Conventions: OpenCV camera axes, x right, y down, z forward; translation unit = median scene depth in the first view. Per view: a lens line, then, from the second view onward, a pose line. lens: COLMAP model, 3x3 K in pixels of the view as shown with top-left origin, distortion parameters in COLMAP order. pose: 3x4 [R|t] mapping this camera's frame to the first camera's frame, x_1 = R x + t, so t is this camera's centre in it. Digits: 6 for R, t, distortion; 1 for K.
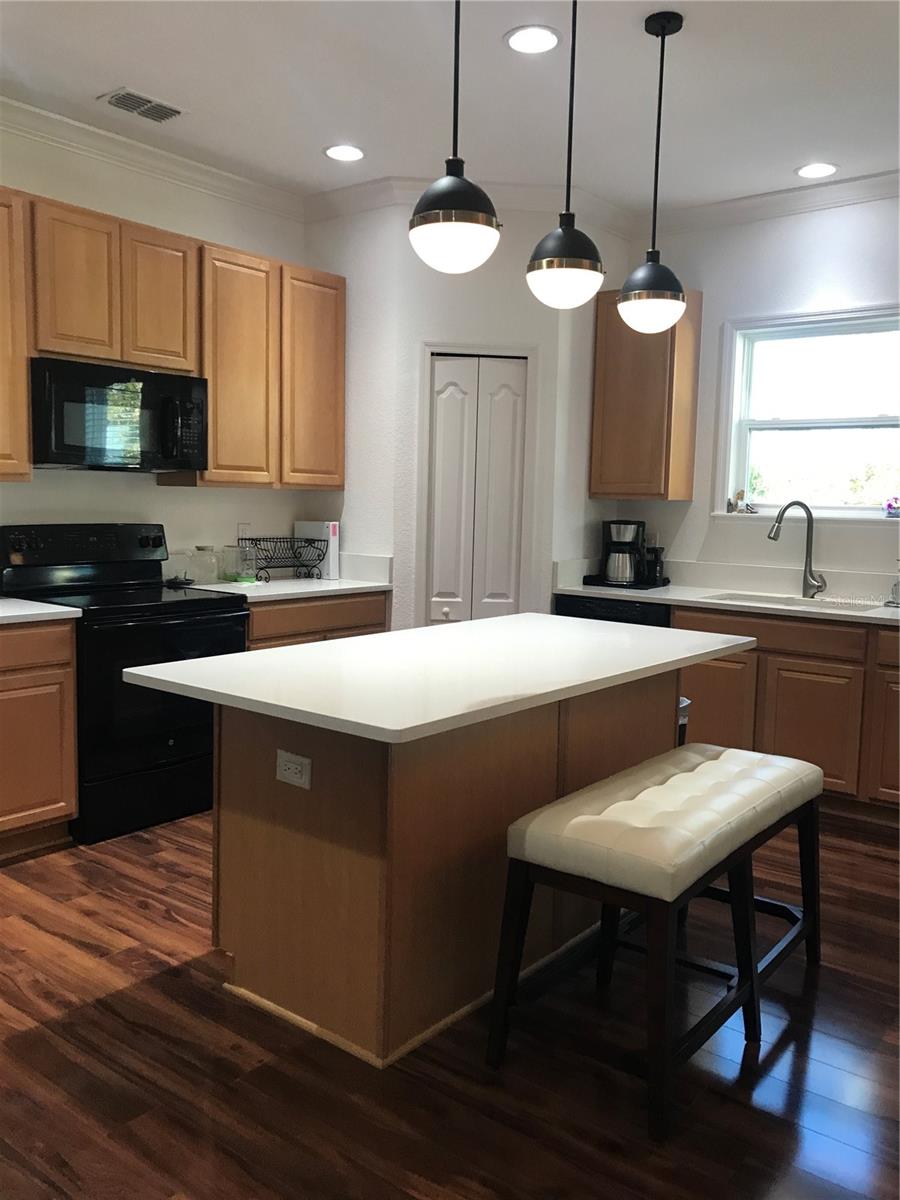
lens RADIAL K [[982.6, 0, 450.0], [0, 982.6, 600.0], [0, 0, 1]] dist [0.030752, -0.007905]
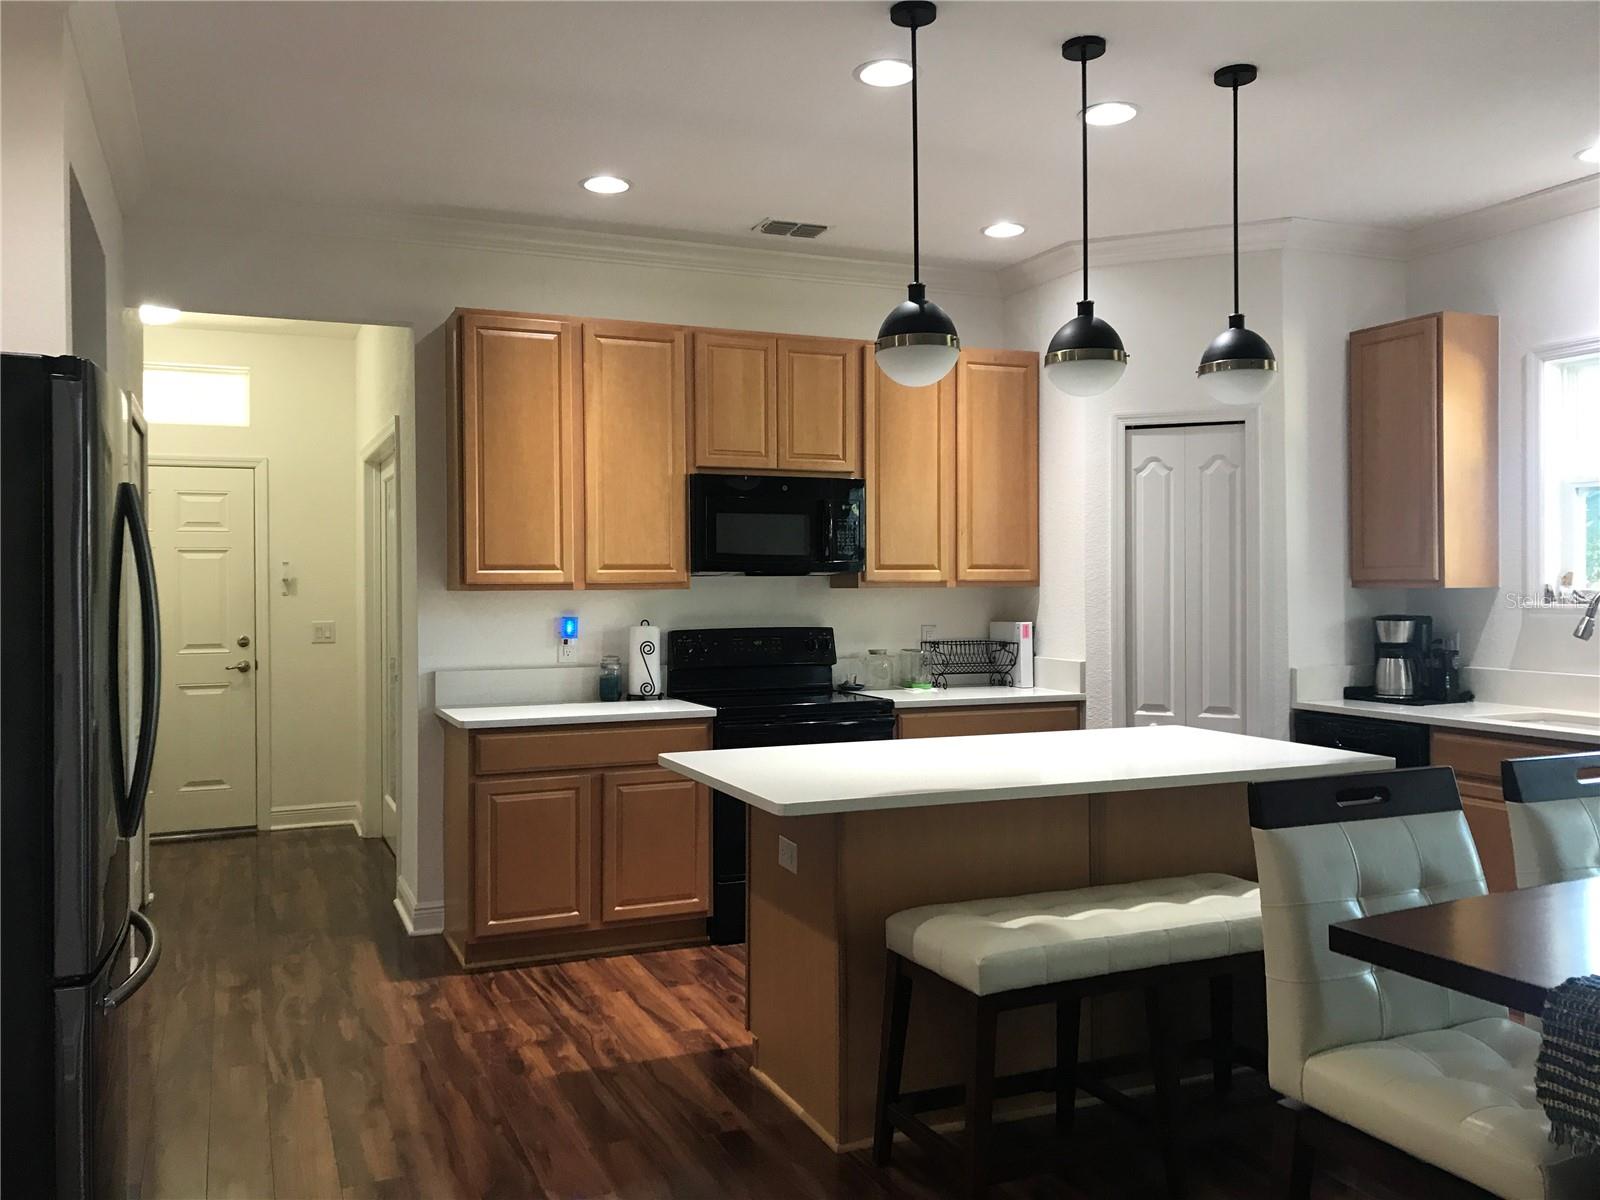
lens RADIAL K [[1384.0, 0, 852.4], [0, 1384.0, 590.6], [0, 0, 1]] dist [0.155491, -0.397212]
pose [[0.879777, -0.024974, -0.474730, 0.357312], [-0.024503, 0.994909, -0.097750, 0.019175], [0.474754, 0.097631, 0.874687, -0.178651]]
